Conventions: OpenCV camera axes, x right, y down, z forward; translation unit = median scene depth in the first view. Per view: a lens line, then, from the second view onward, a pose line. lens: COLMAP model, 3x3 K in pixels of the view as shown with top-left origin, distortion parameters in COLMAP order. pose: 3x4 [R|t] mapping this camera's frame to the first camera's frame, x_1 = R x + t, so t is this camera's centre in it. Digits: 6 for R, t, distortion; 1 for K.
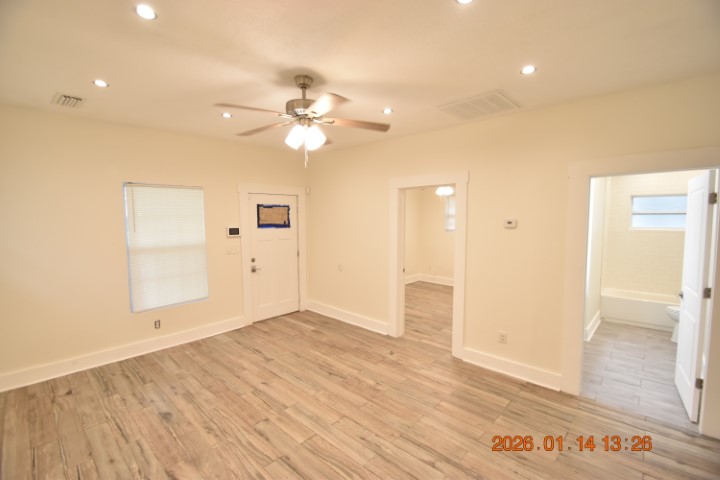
lens RADIAL K [[313.9, 0, 358.6], [0, 313.9, 241.5], [0, 0, 1]] dist [0.019457, -0.020535]
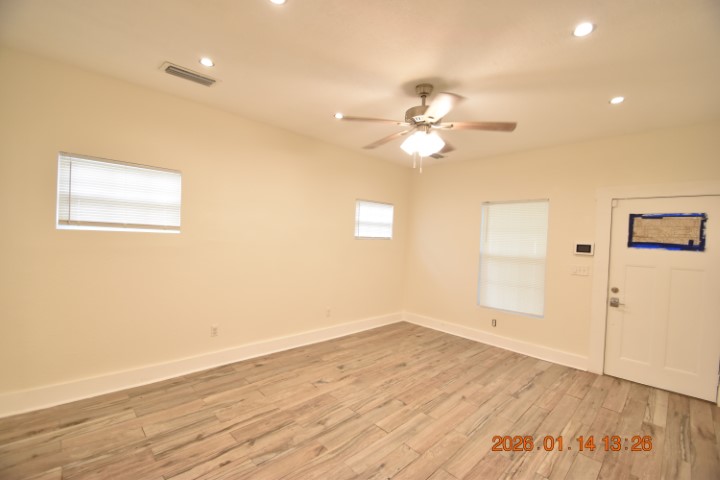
lens RADIAL K [[313.9, 0, 358.6], [0, 313.9, 241.5], [0, 0, 1]] dist [0.019457, -0.020535]
pose [[-0.050700, 0.030168, -0.998258, 0.571655], [-0.106546, 0.993676, 0.035440, -0.021678], [0.993014, 0.108157, -0.047165, 0.579153]]
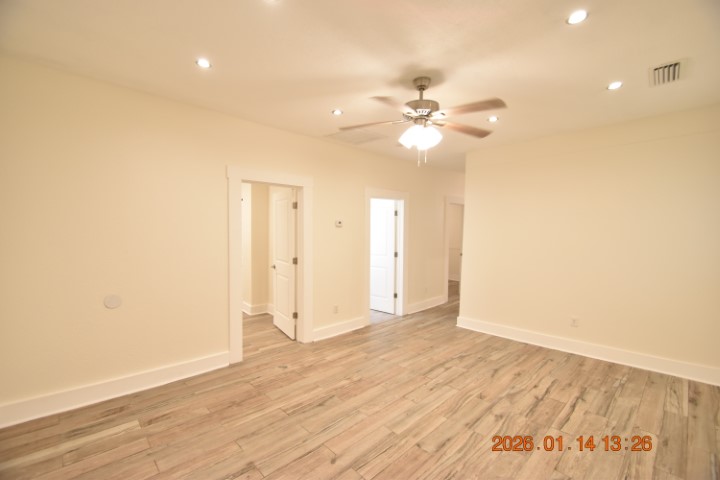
lens RADIAL K [[313.9, 0, 358.6], [0, 313.9, 241.5], [0, 0, 1]] dist [0.019457, -0.020535]
pose [[0.061516, -0.049938, 0.996856, -0.804415], [0.052258, 0.997539, 0.046748, -0.034247], [-0.996737, 0.049218, 0.063974, 0.757465]]
